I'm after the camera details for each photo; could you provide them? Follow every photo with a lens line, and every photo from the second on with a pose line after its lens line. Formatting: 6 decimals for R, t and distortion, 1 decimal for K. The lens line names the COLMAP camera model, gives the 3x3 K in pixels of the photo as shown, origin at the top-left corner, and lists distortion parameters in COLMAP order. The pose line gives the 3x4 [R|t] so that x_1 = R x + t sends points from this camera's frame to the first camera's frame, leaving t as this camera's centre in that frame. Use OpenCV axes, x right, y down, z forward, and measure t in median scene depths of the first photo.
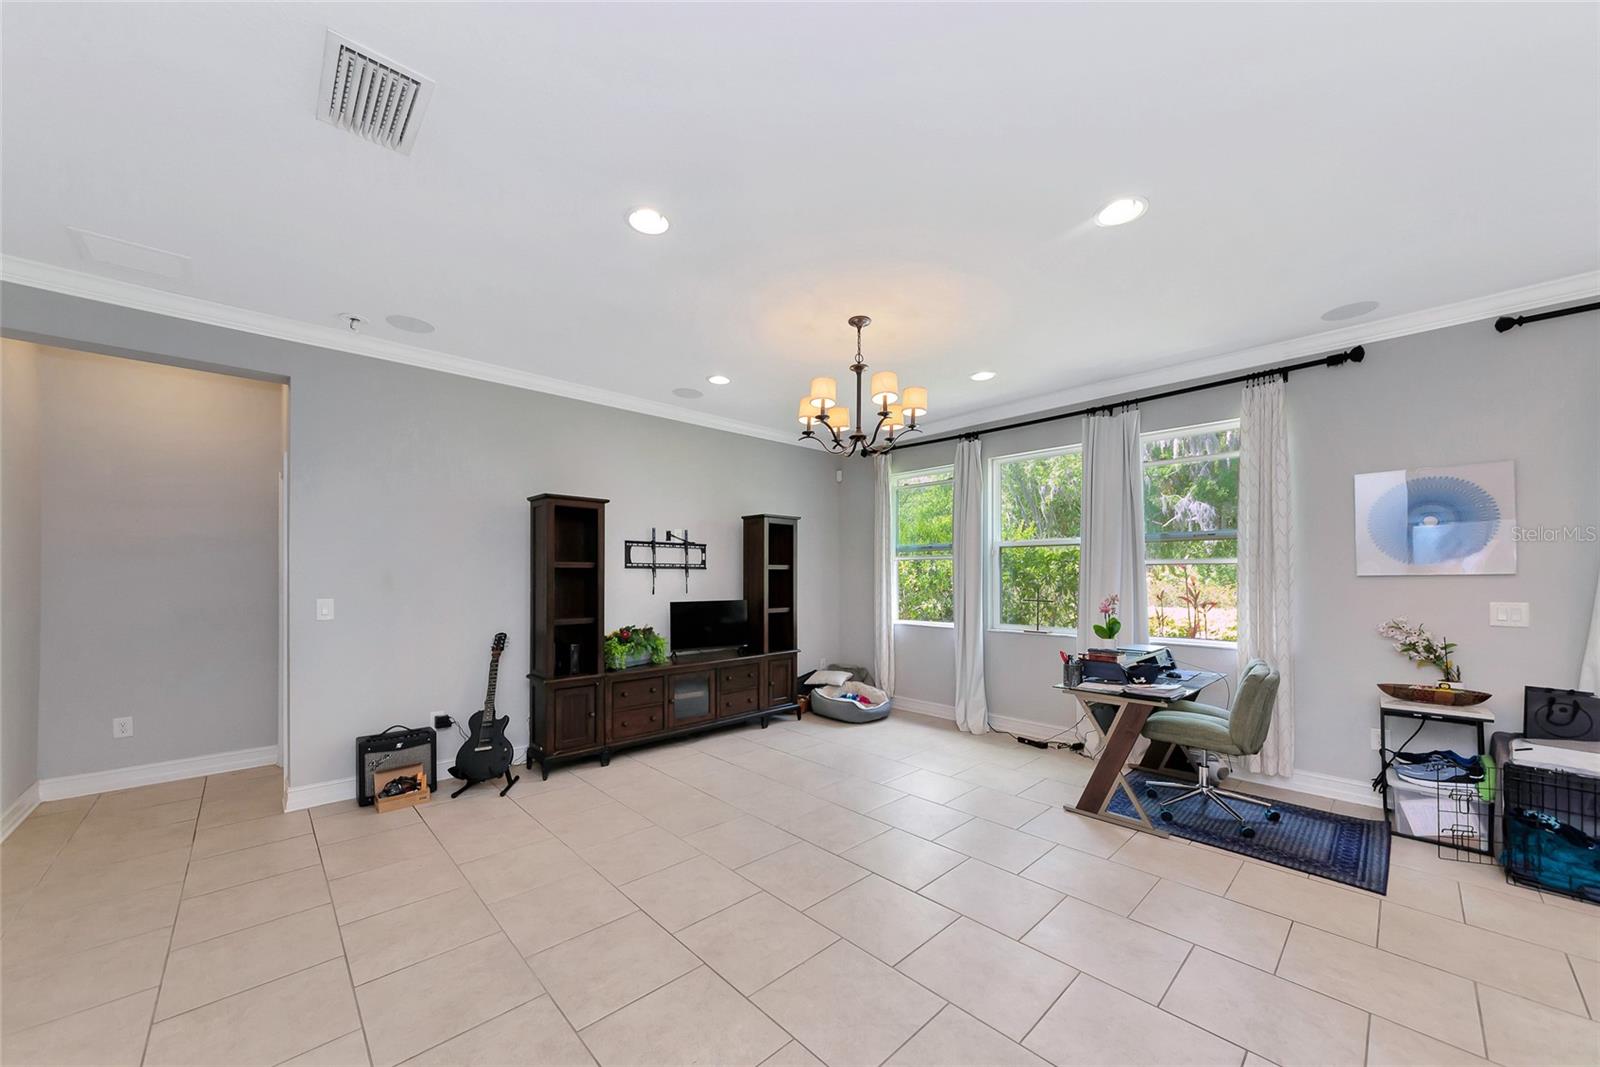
lens RADIAL K [[582.0, 0, 801.3], [0, 582.0, 574.6], [0, 0, 1]] dist [0.000258, 0.000088]
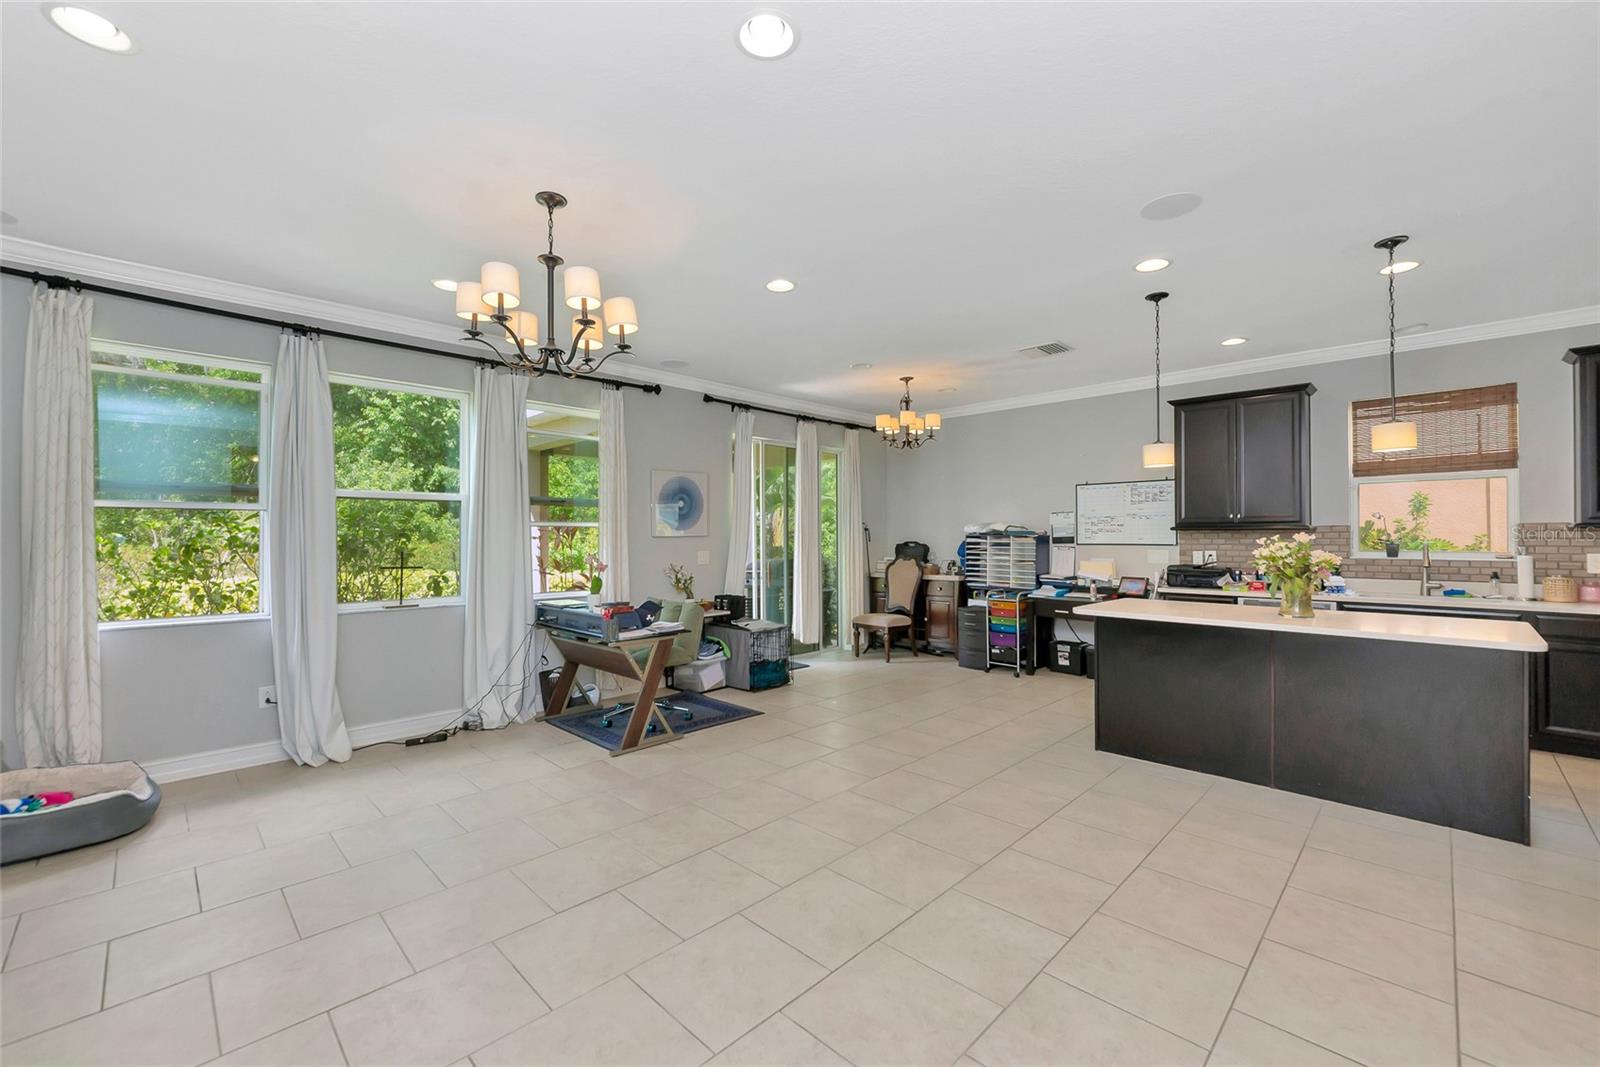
lens RADIAL K [[652.4, 0, 800.0], [0, 652.4, 533.5], [0, 0, 1]] dist [-0.002133, -0.000147]
pose [[-0.031427, 0.007851, 0.999475, -0.571945], [0.000063, 0.999969, -0.007852, 0.005201], [-0.999506, -0.000184, -0.031427, 0.530735]]
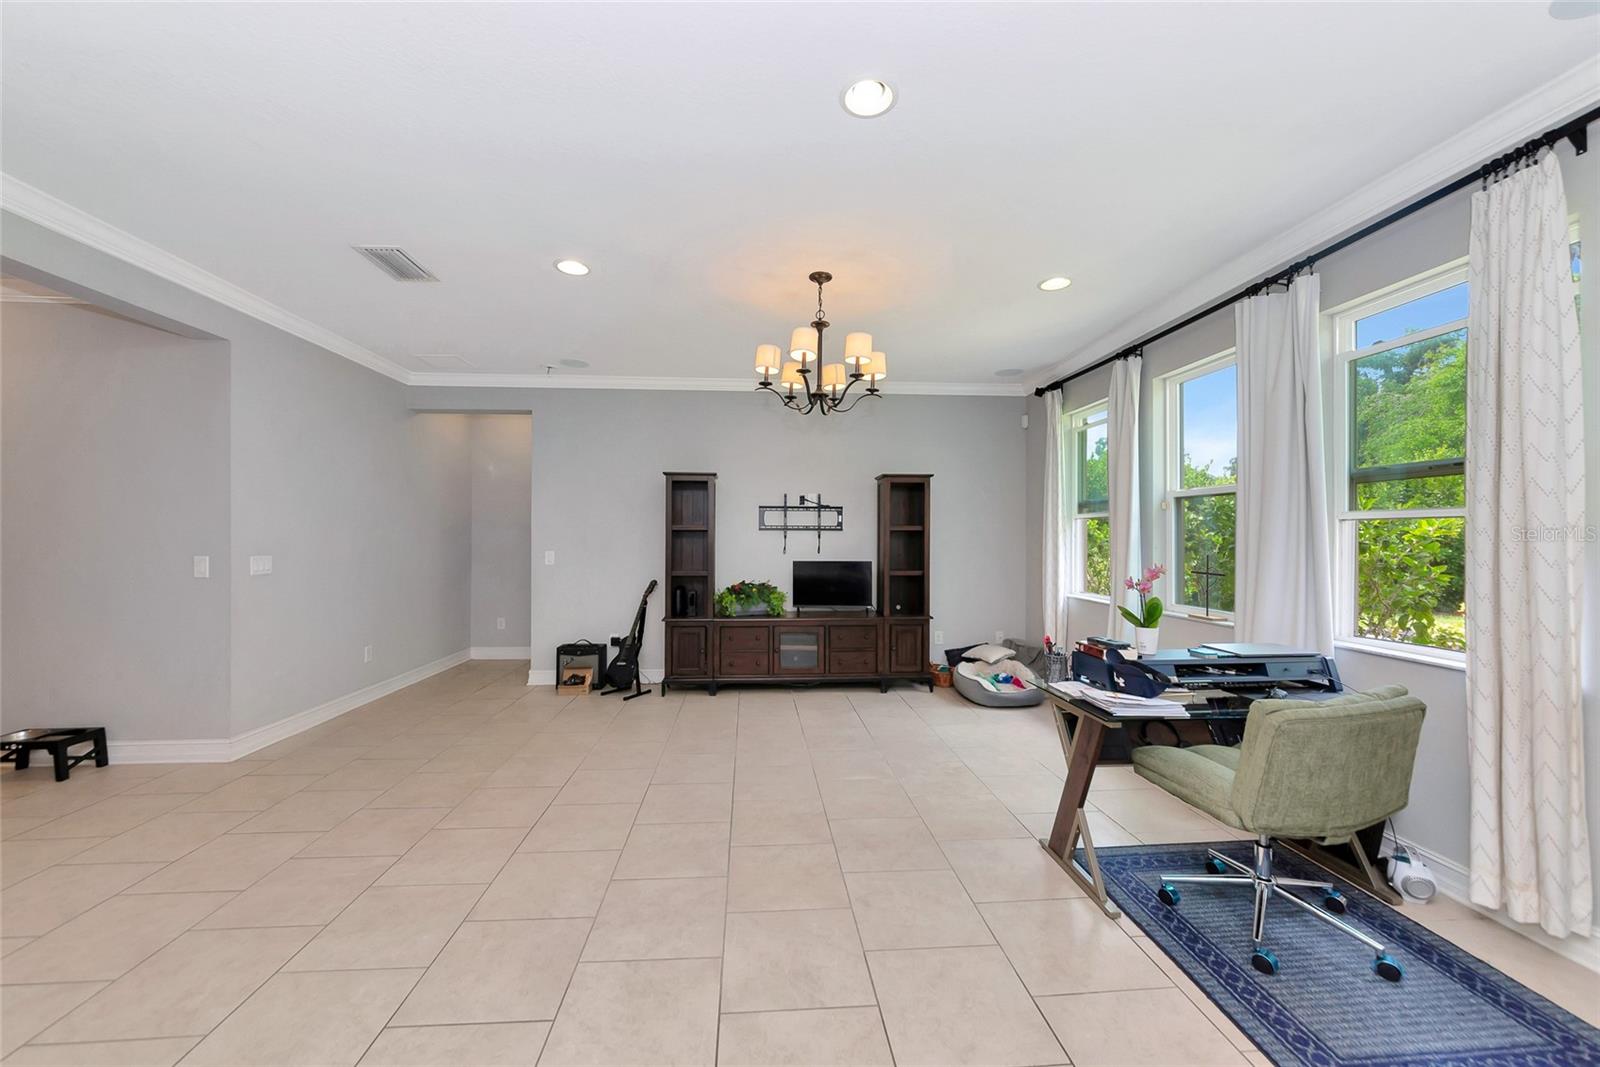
lens RADIAL K [[601.2, 0, 794.4], [0, 601.2, 535.2], [0, 0, 1]] dist [-0.003347, 0.000377]
pose [[0.773072, -0.000420, -0.634319, 0.534461], [-0.001190, 0.999997, -0.002112, 0.001350], [0.634318, 0.002388, 0.773069, 0.143592]]
